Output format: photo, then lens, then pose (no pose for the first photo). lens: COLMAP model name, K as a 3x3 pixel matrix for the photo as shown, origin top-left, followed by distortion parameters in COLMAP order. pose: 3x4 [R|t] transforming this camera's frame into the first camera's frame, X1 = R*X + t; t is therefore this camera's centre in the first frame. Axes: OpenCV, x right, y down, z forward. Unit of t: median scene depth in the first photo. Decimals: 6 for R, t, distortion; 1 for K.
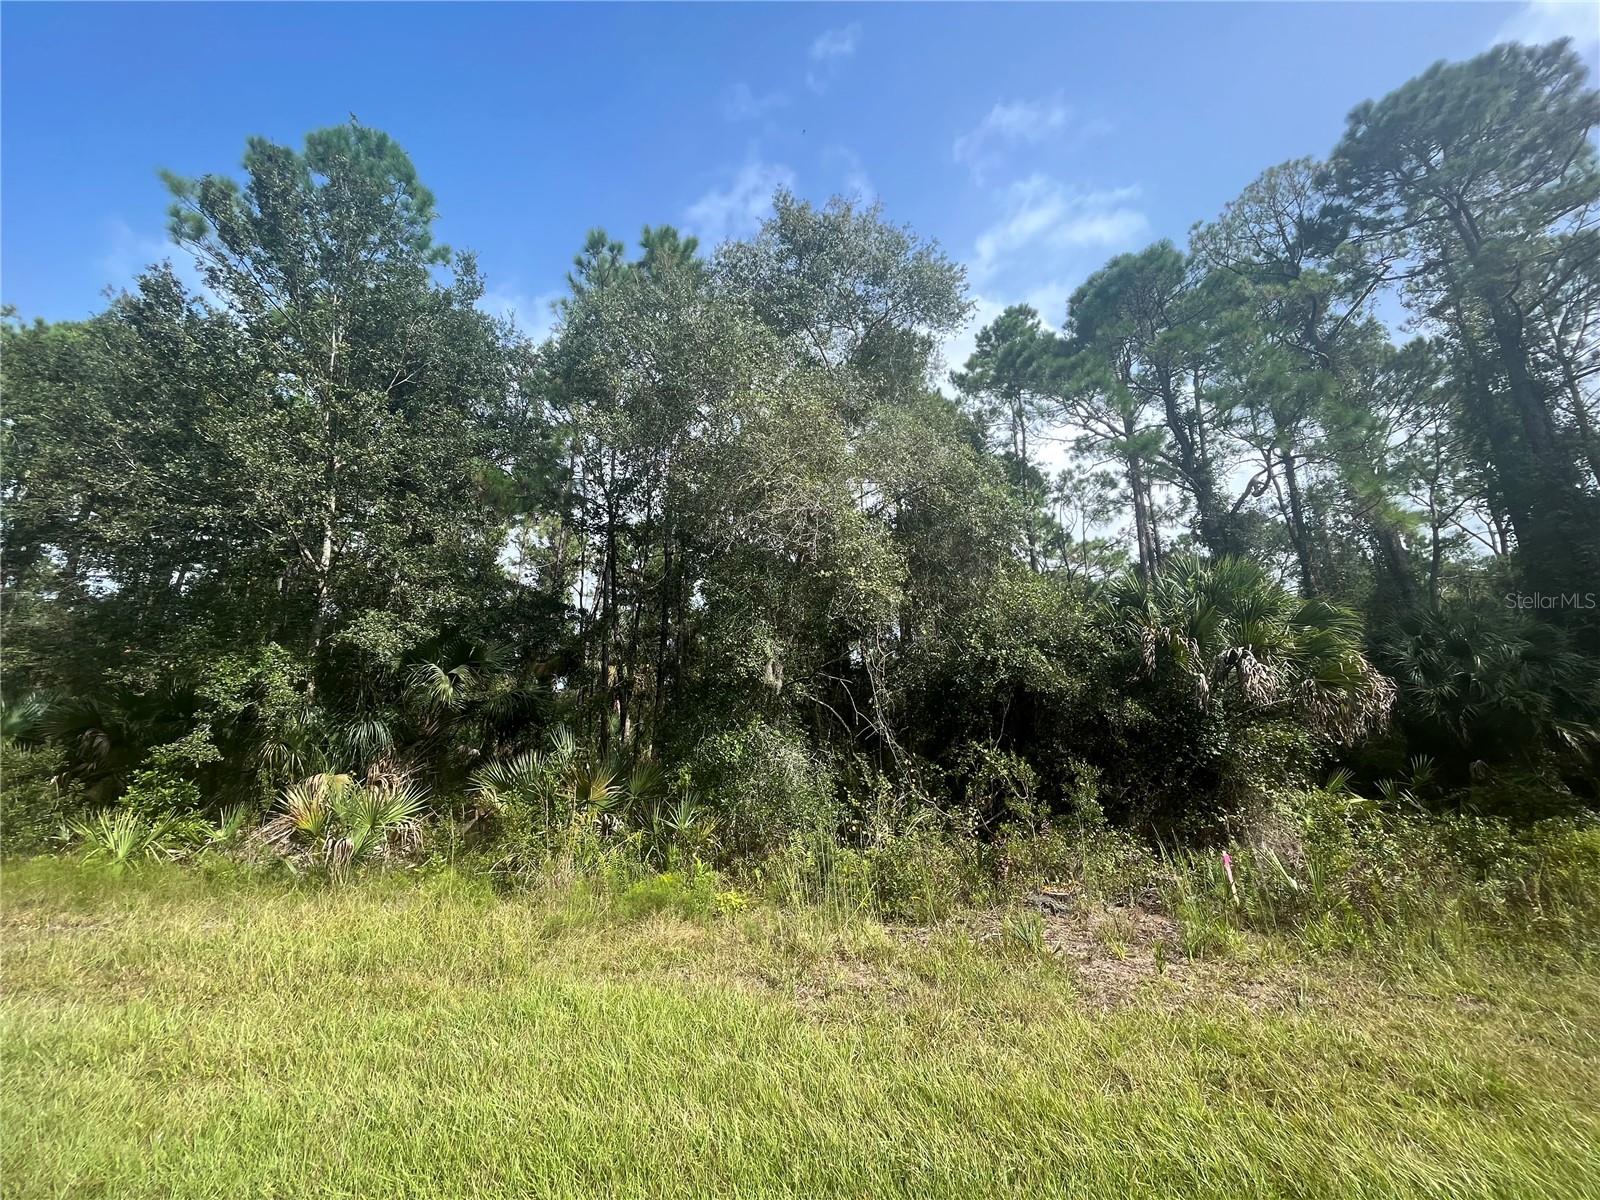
lens RADIAL K [[640.7, 0, 797.9], [0, 640.7, 595.9], [0, 0, 1]] dist [-0.007569, 0.001573]
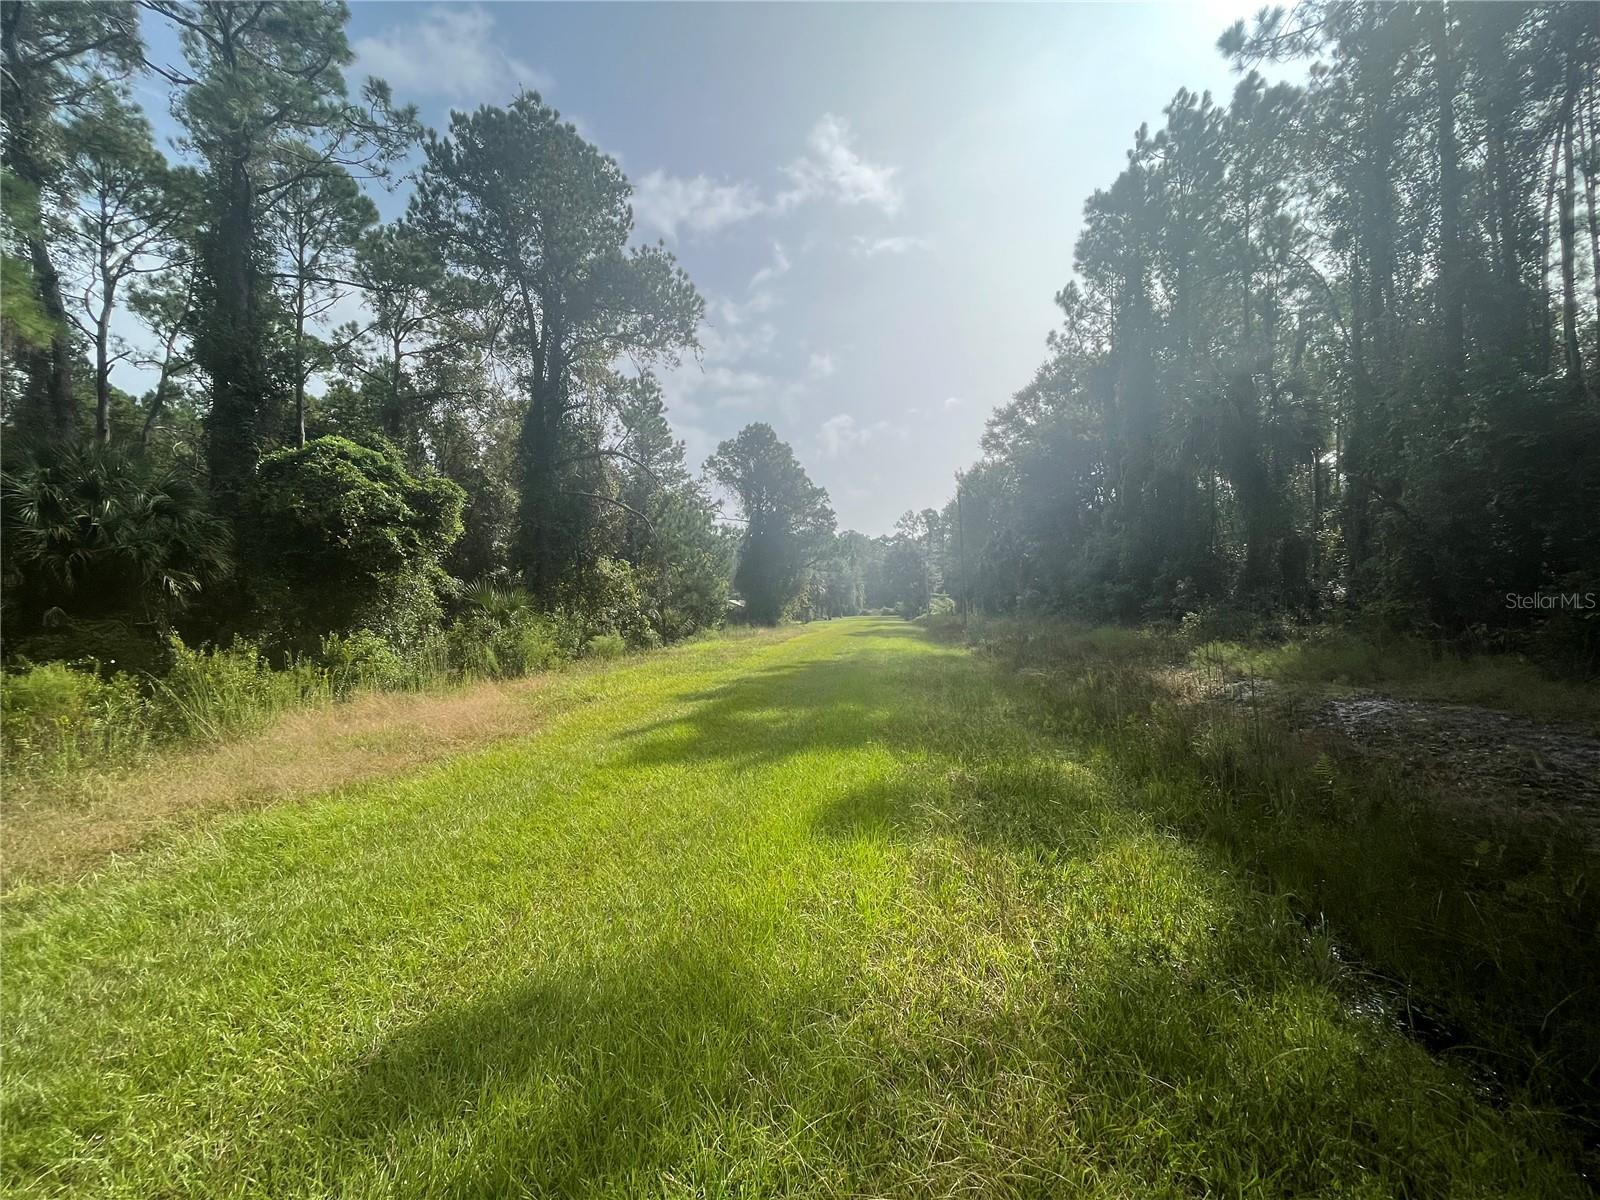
lens RADIAL K [[640.7, 0, 798.4], [0, 640.7, 598.7], [0, 0, 1]] dist [-0.007569, 0.001573]
pose [[0.035239, 0.007030, 0.999354, 0.197698], [-0.234728, 0.972060, 0.001439, -0.008431], [-0.971422, -0.234627, 0.035905, -0.082963]]
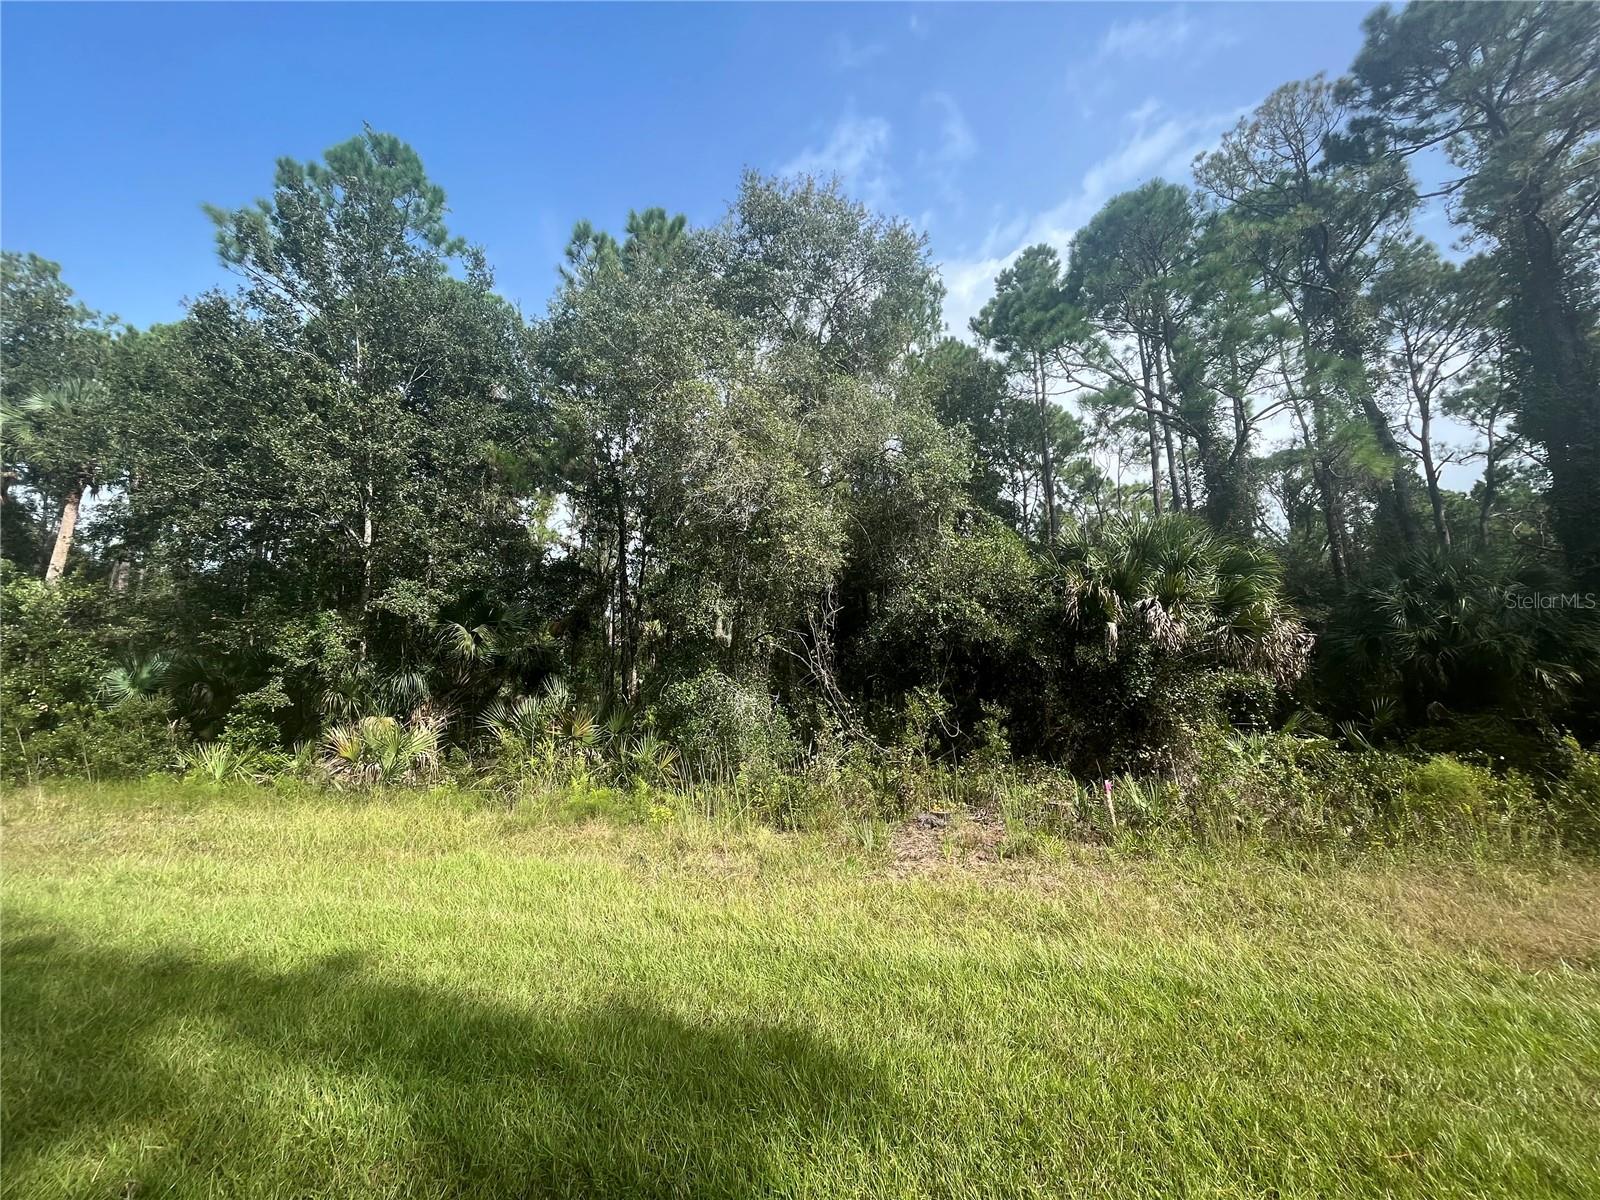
lens RADIAL K [[640.7, 0, 798.1], [0, 640.7, 596.6], [0, 0, 1]] dist [-0.007569, 0.001573]
pose [[0.995244, -0.020415, -0.095252, 0.163640], [0.027719, 0.996723, 0.075993, -0.016430], [0.093389, -0.078272, 0.992548, -0.100691]]
